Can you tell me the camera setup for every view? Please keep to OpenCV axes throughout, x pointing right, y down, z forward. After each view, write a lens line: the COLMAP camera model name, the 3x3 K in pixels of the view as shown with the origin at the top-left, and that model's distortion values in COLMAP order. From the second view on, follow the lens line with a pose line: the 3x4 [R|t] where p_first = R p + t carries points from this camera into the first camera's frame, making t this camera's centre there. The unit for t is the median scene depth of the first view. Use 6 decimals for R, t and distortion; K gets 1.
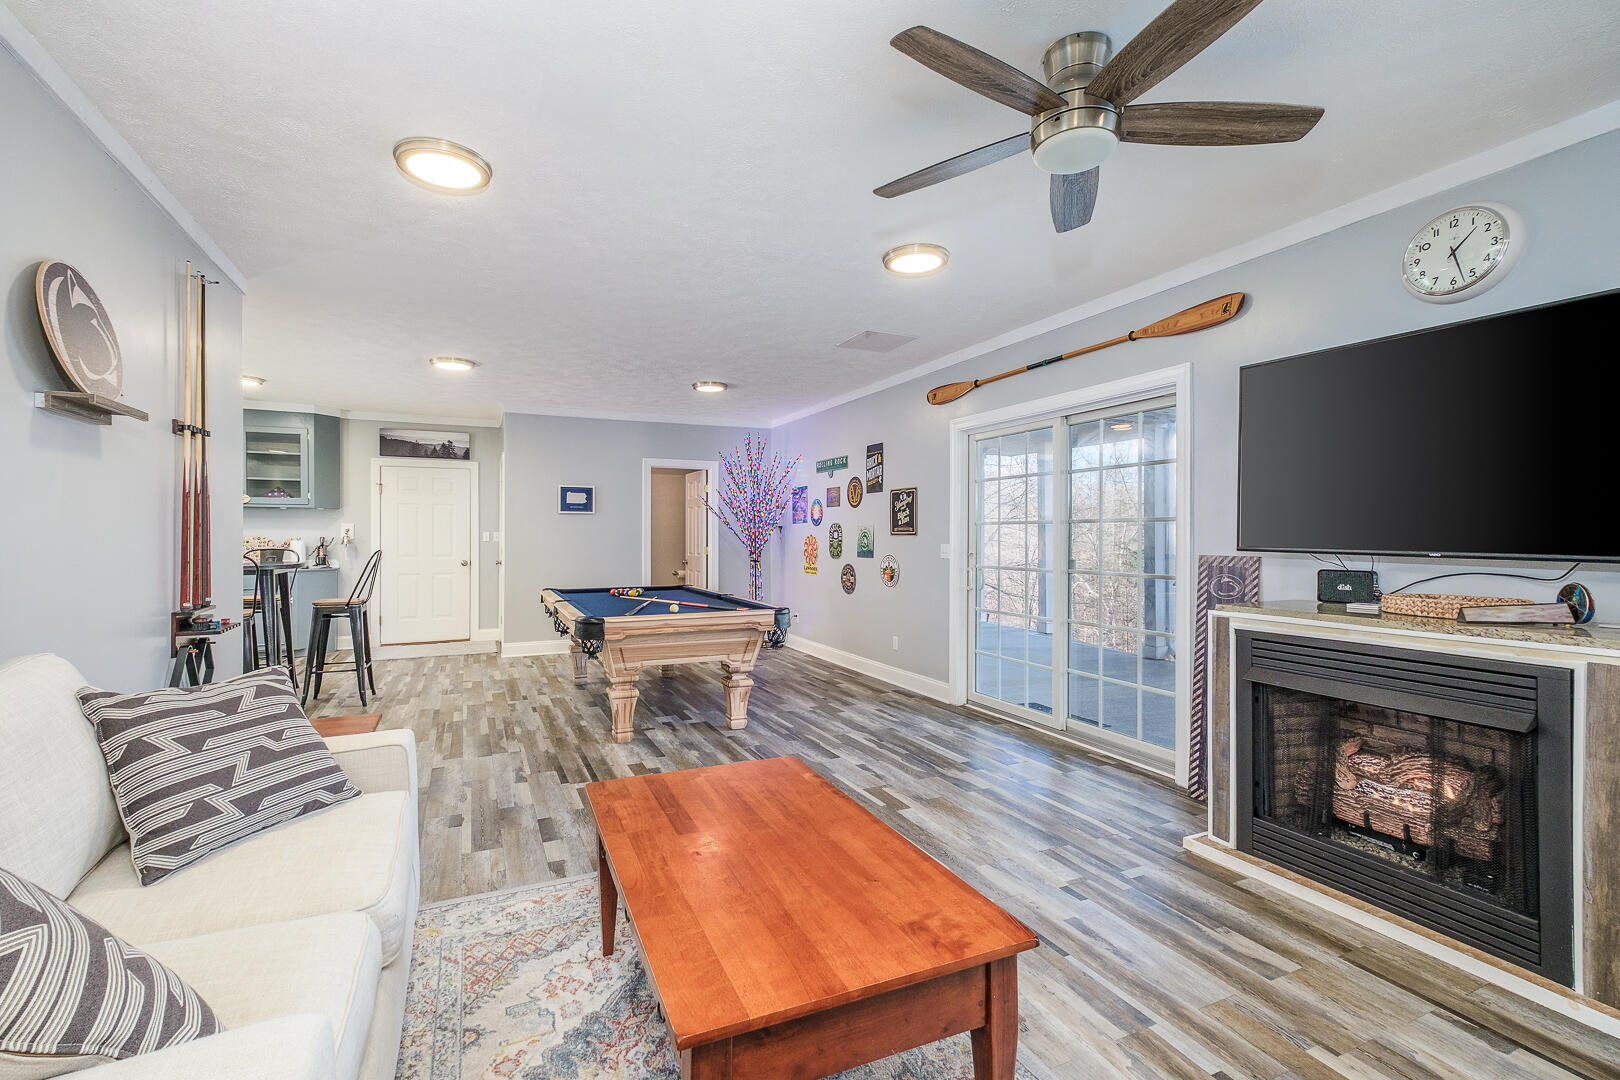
lens RADIAL K [[706.3, 0, 799.4], [0, 706.3, 540.2], [0, 0, 1]] dist [0.004447, 0.000311]
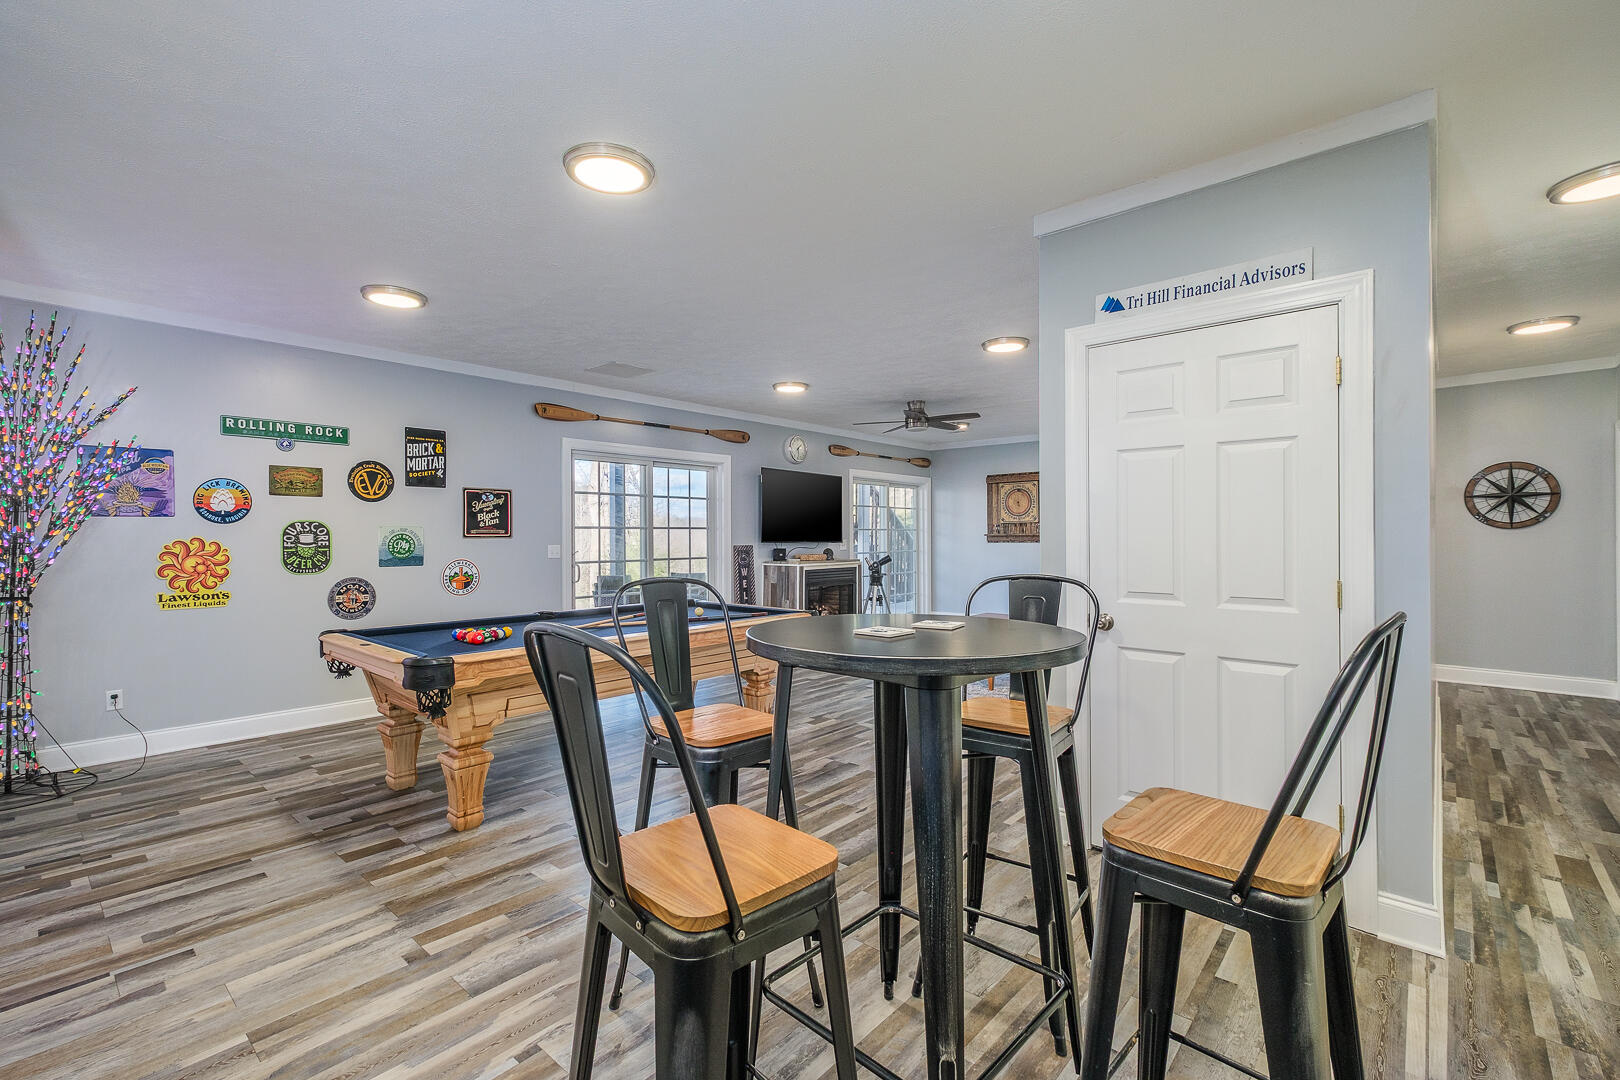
lens RADIAL K [[706.3, 0, 812.5], [0, 706.3, 531.5], [0, 0, 1]] dist [0.004447, 0.000311]
pose [[-0.407895, -0.003039, 0.913024, -0.855302], [0.002563, 0.999987, 0.004474, -0.017567], [-0.913025, 0.004165, -0.407882, 0.937047]]
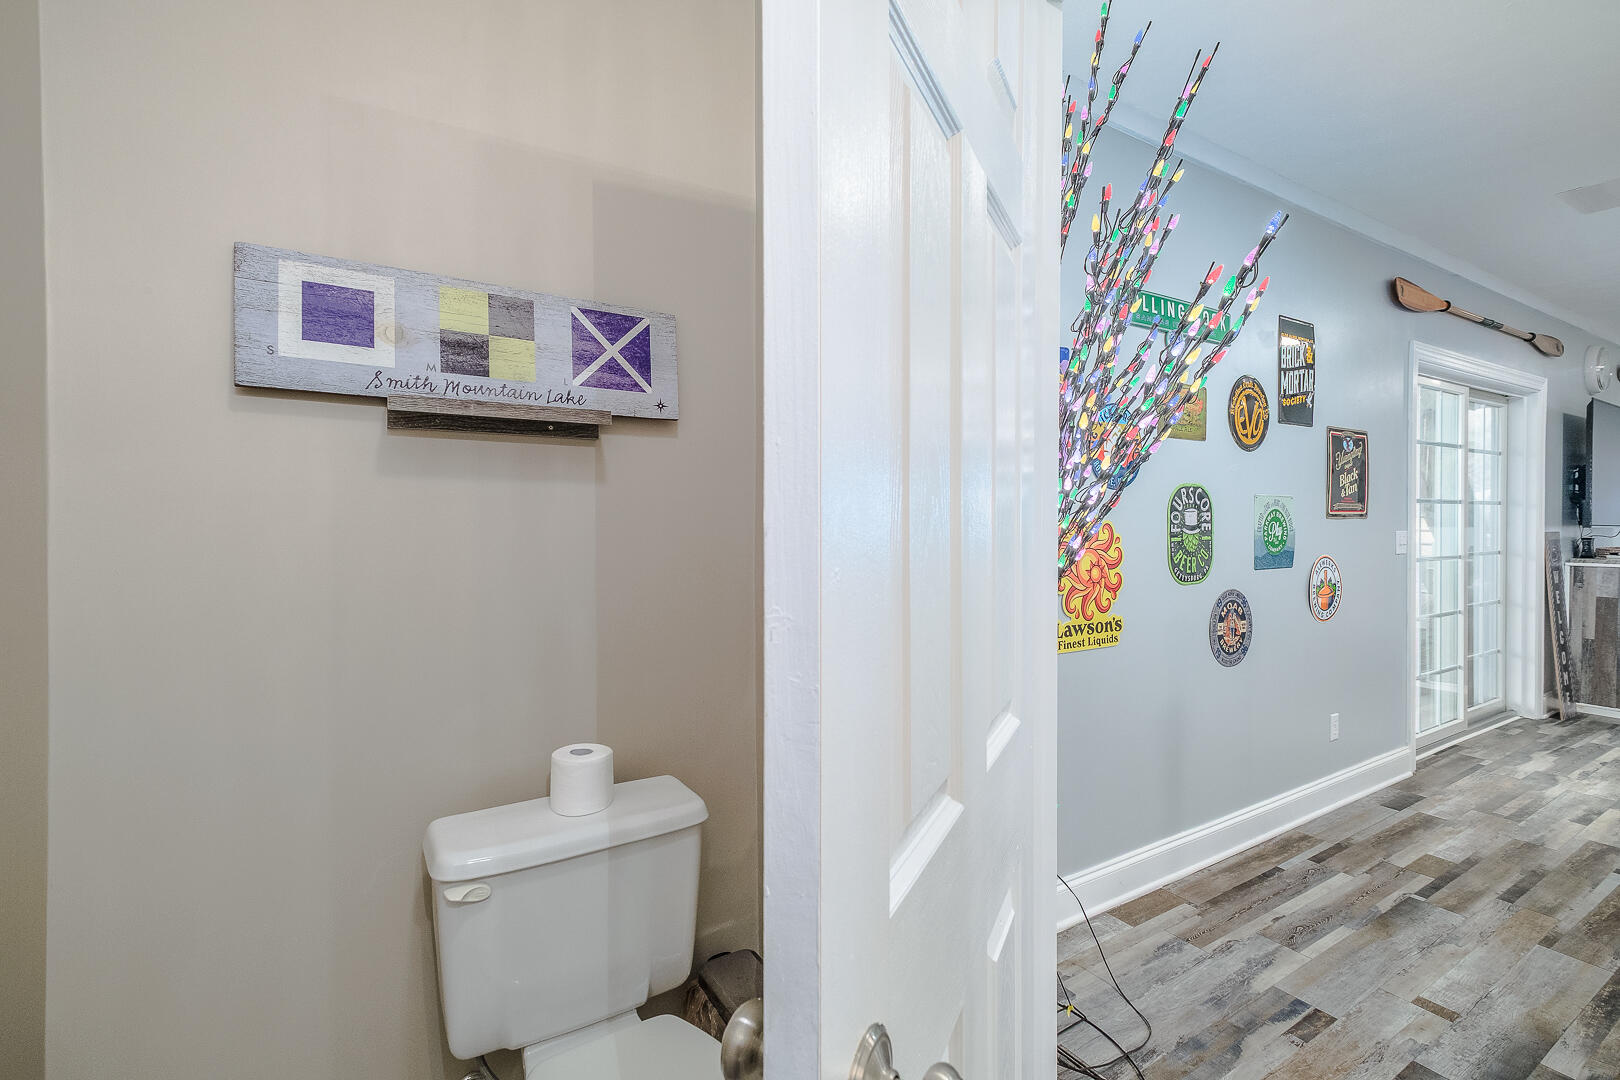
lens RADIAL K [[706.3, 0, 805.0], [0, 706.3, 529.1], [0, 0, 1]] dist [0.004447, 0.000311]
pose [[-0.101485, -0.018358, 0.994668, -0.325488], [0.007057, 0.999791, 0.019173, -0.010880], [-0.994812, 0.008965, -0.101334, 1.384972]]
